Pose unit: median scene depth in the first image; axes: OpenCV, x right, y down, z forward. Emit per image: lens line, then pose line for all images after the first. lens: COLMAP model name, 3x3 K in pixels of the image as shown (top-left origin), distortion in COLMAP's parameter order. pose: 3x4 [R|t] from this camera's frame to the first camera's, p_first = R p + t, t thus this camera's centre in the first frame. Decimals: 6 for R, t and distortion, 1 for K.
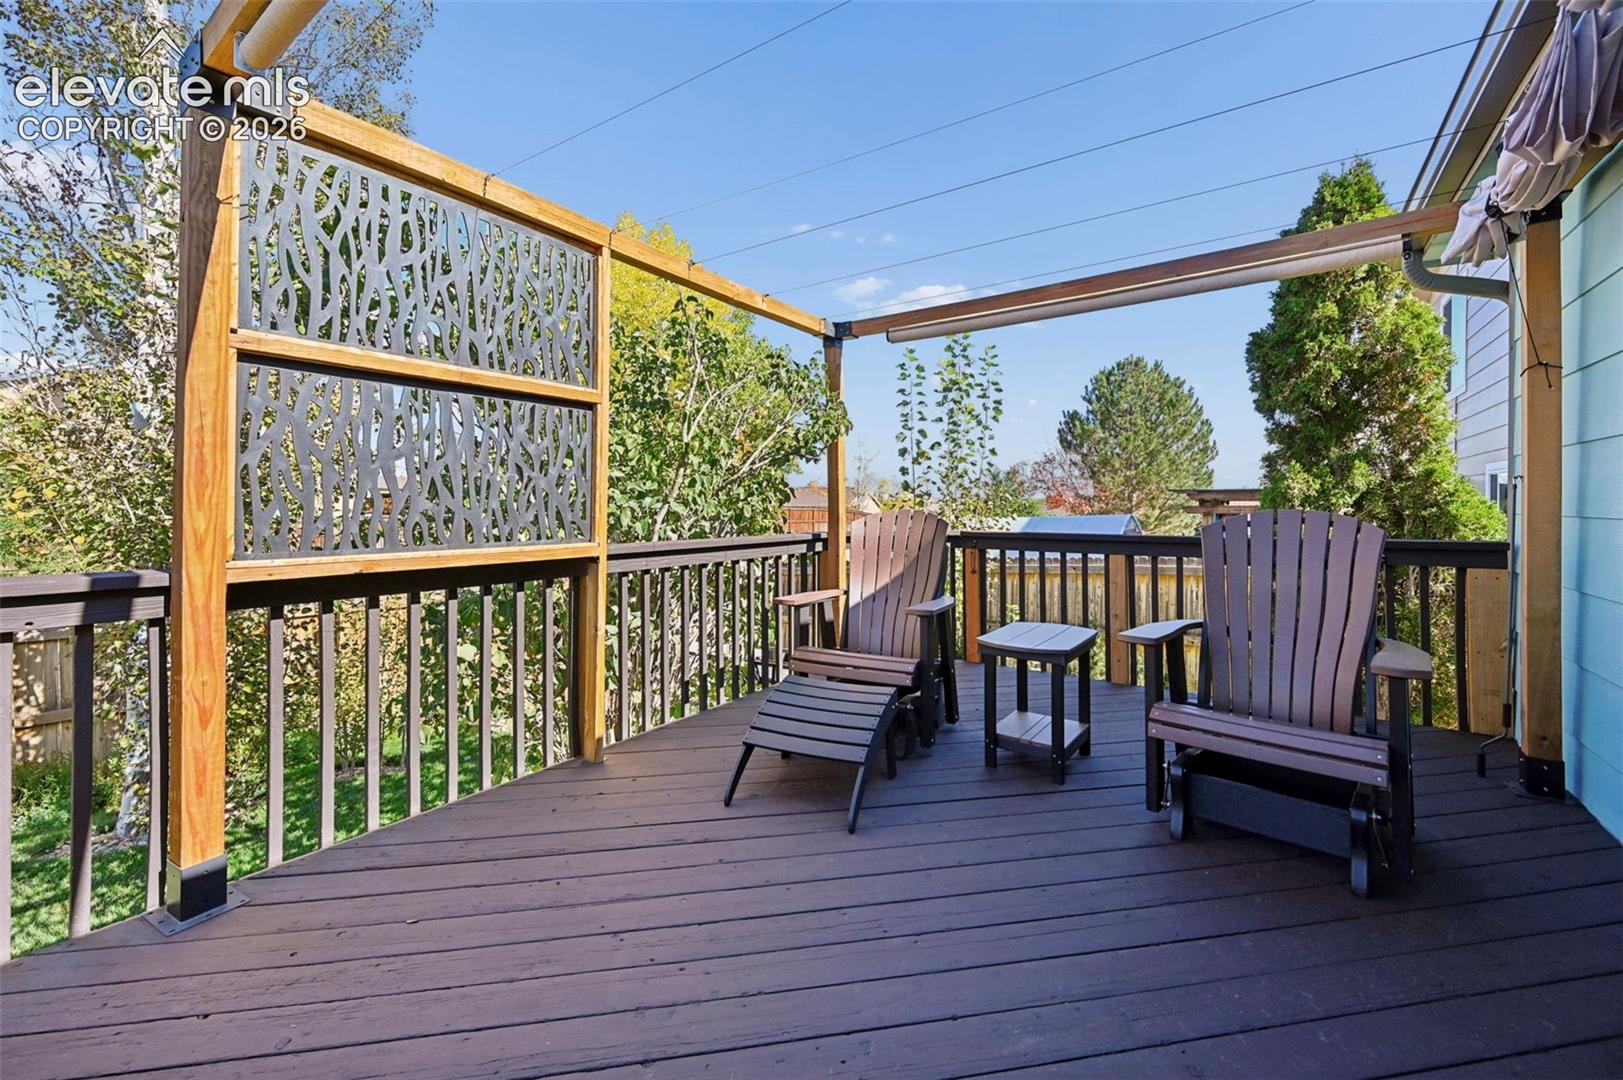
lens RADIAL K [[646.0, 0, 806.5], [0, 646.0, 515.3], [0, 0, 1]] dist [0.000329, 0.000162]
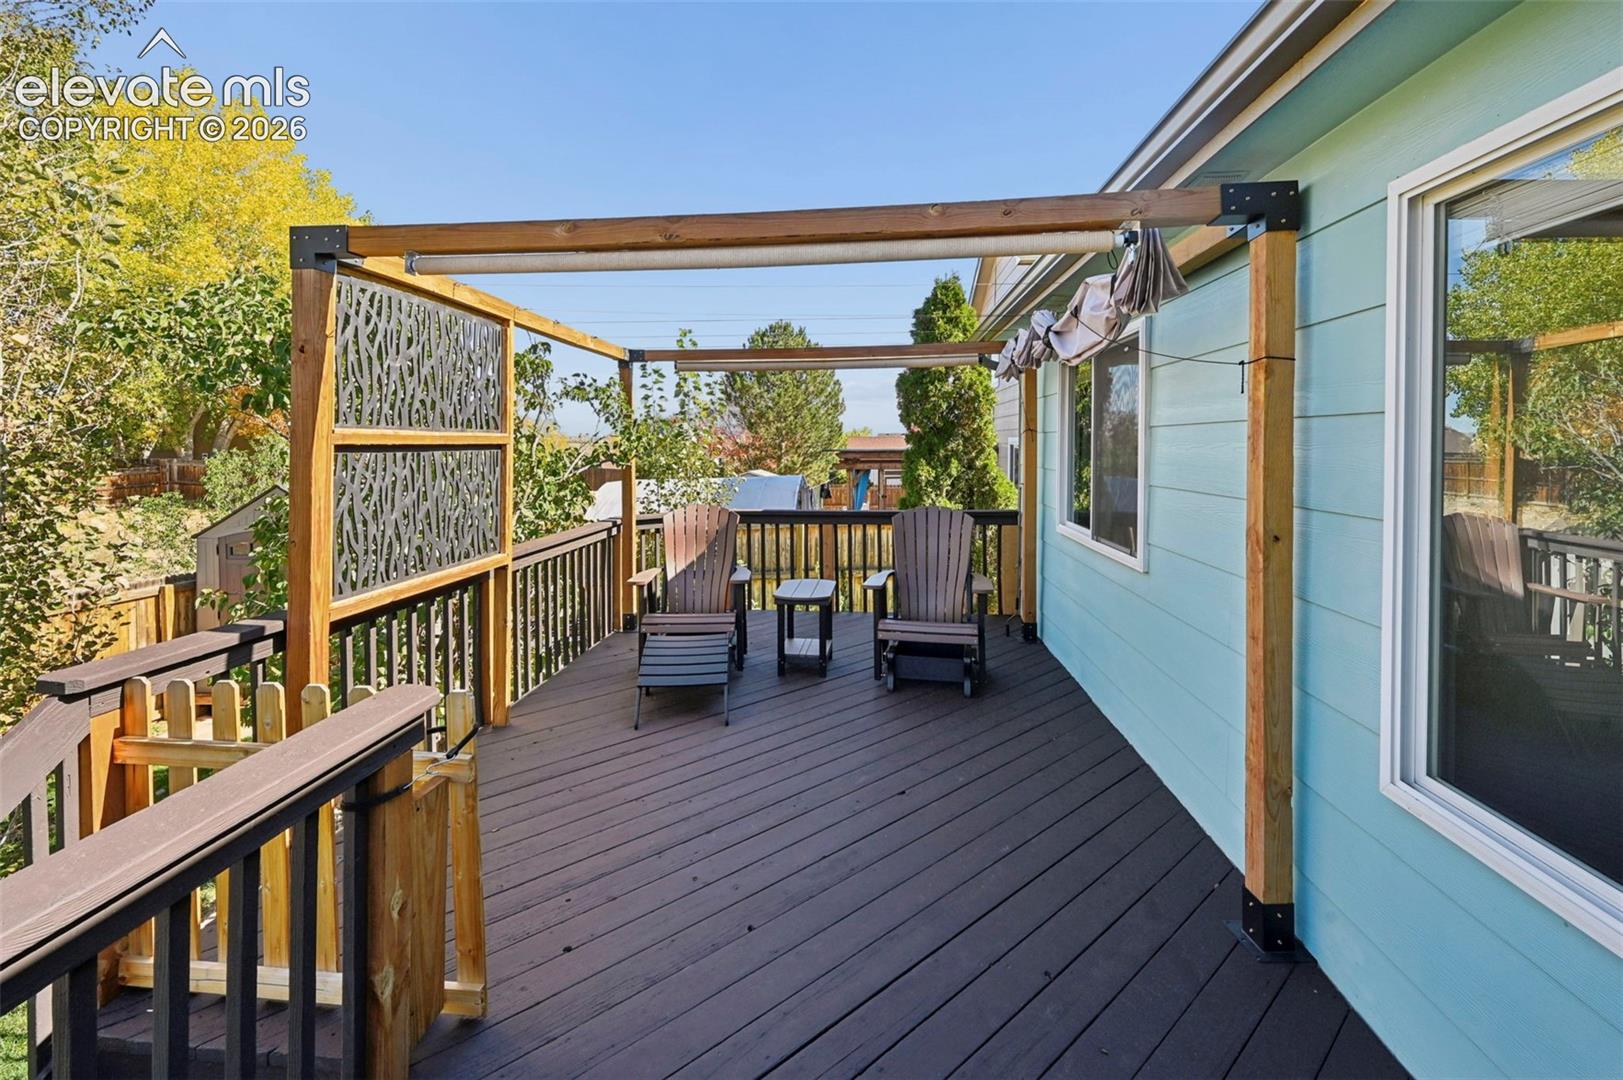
lens RADIAL K [[689.8, 0, 803.9], [0, 689.8, 475.4], [0, 0, 1]] dist [0.000231, -0.000009]
pose [[0.865495, -0.025369, 0.500275, -0.394468], [0.008029, 0.999291, 0.036784, -0.124358], [-0.500853, -0.027820, 0.865085, -0.365148]]
